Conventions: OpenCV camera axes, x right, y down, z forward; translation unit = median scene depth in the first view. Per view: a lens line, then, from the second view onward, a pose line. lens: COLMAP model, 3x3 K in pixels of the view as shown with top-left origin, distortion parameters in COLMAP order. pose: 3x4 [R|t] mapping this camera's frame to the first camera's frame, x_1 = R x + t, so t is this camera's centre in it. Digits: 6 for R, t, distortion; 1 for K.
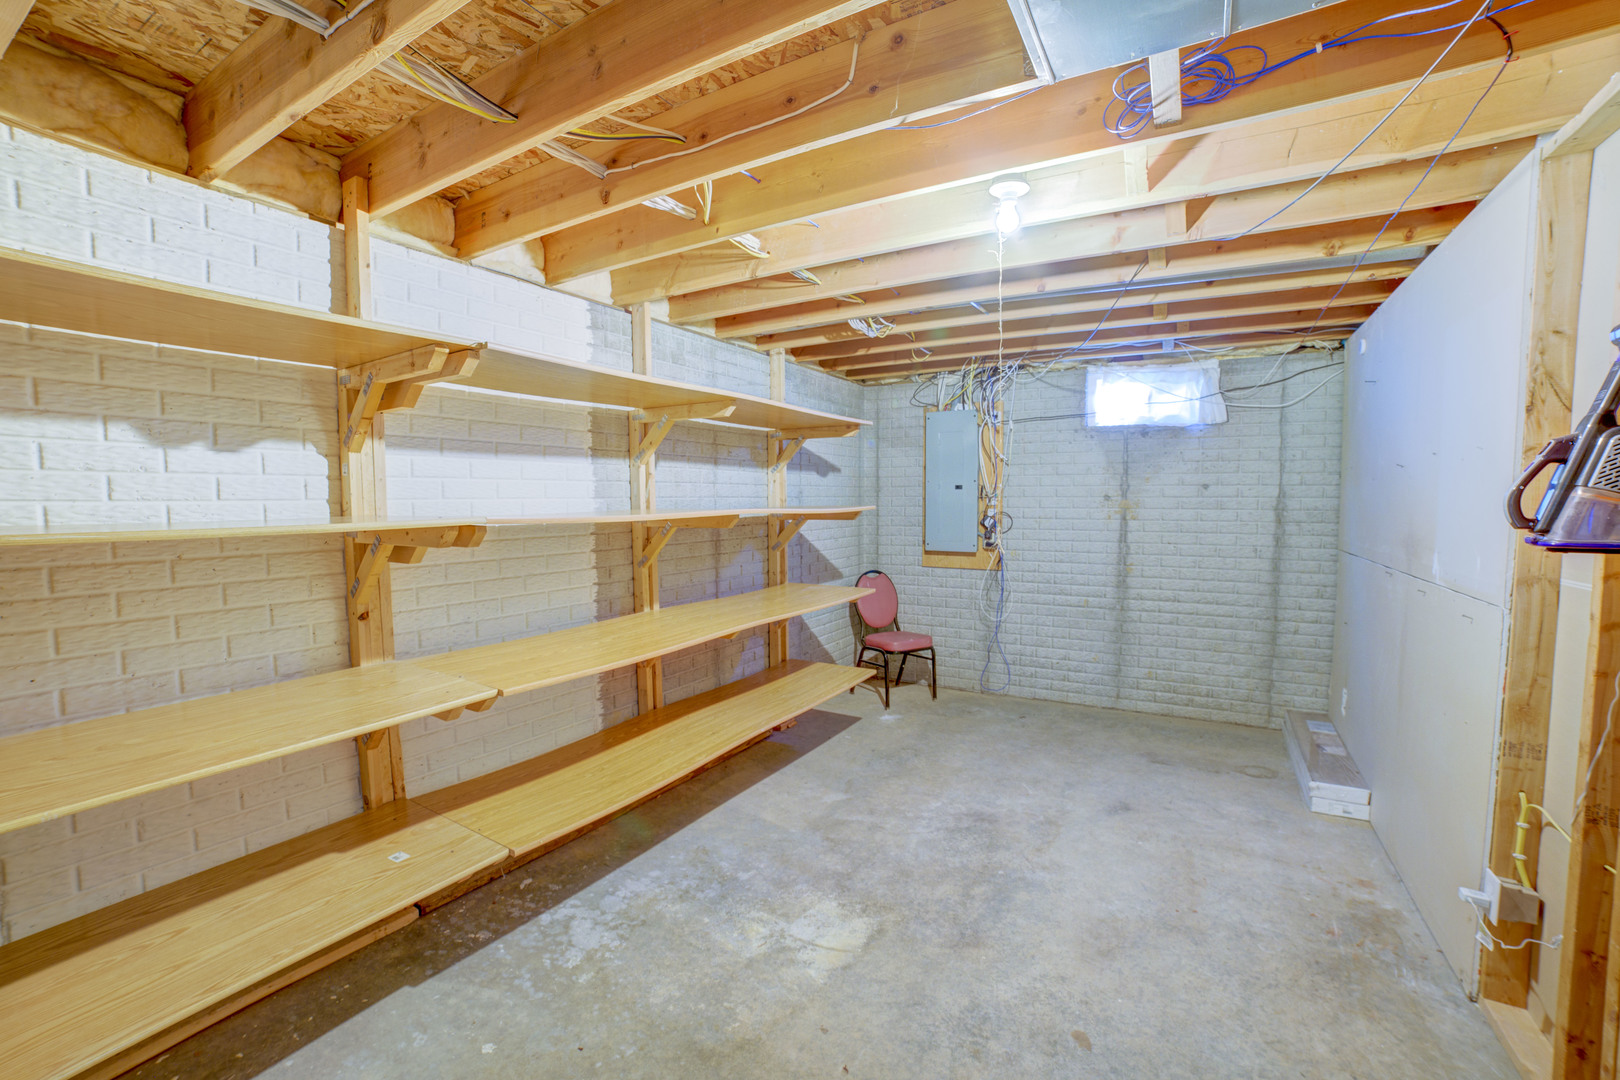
lens RADIAL K [[701.3, 0, 815.4], [0, 701.3, 539.6], [0, 0, 1]] dist [-0.040453, 0.006431]
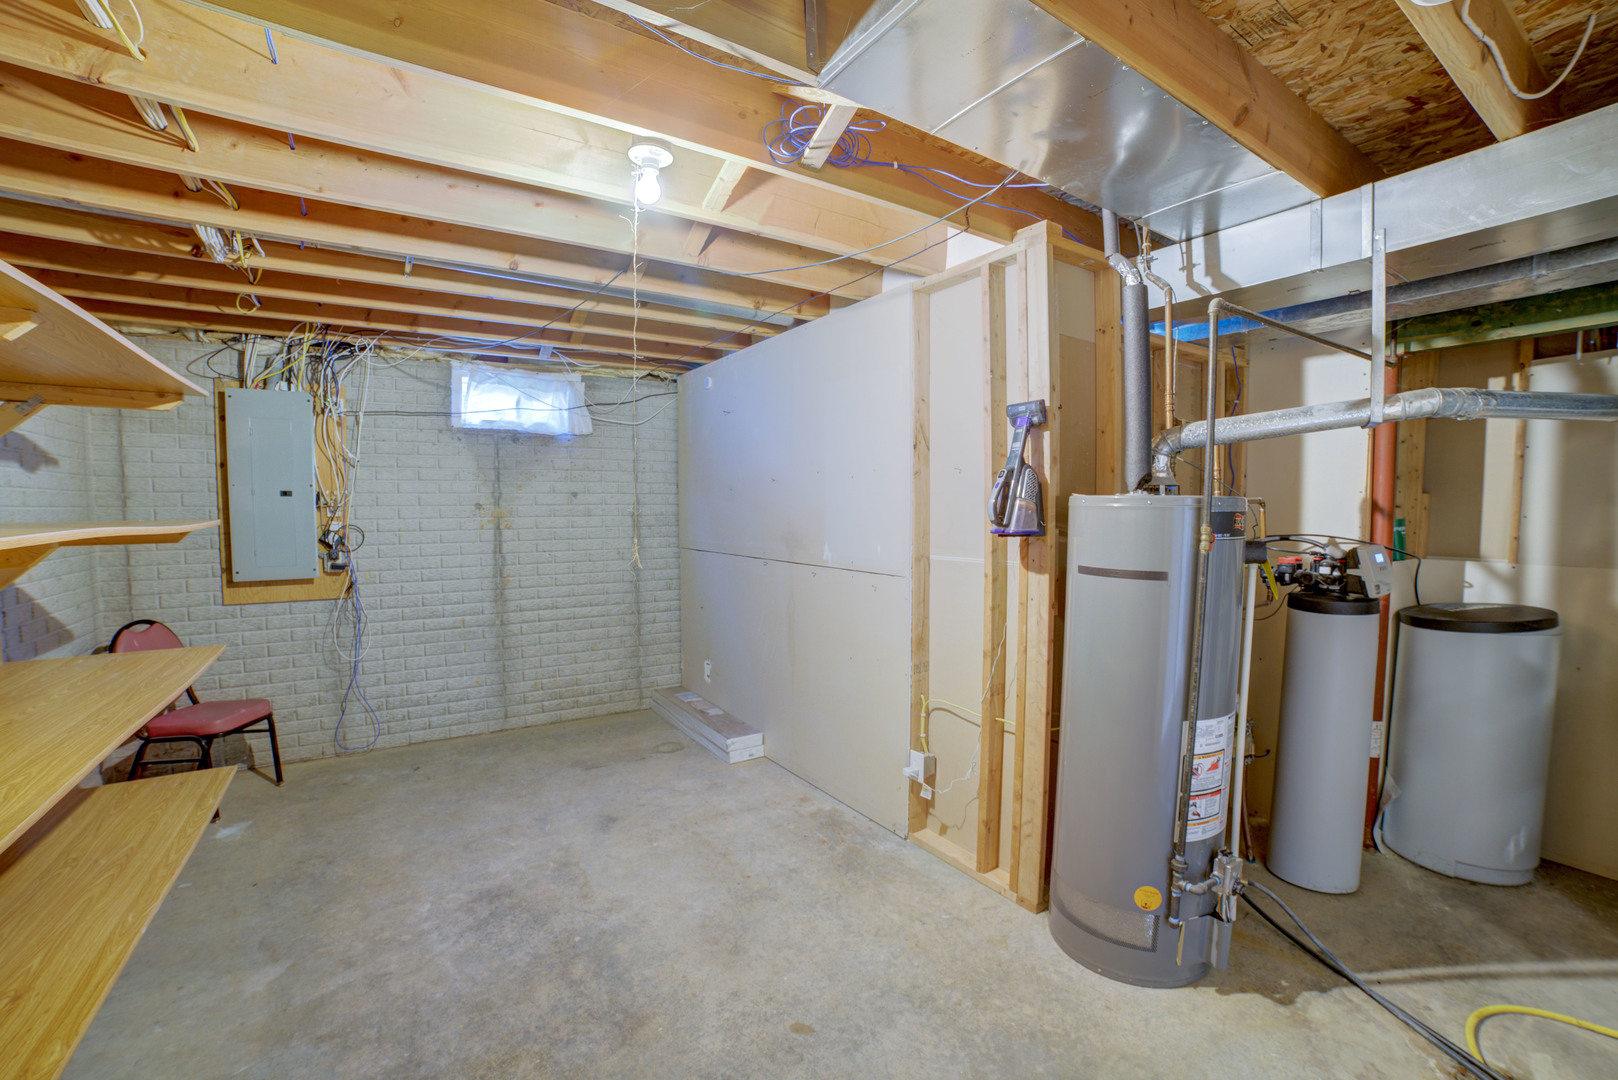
lens RADIAL K [[700.5, 0, 813.2], [0, 700.5, 543.3], [0, 0, 1]] dist [-0.040453, 0.006431]
pose [[0.493059, -0.047578, 0.868694, -0.175114], [0.054947, 0.998213, 0.023484, -0.008623], [-0.868259, 0.036153, 0.494792, 0.172567]]
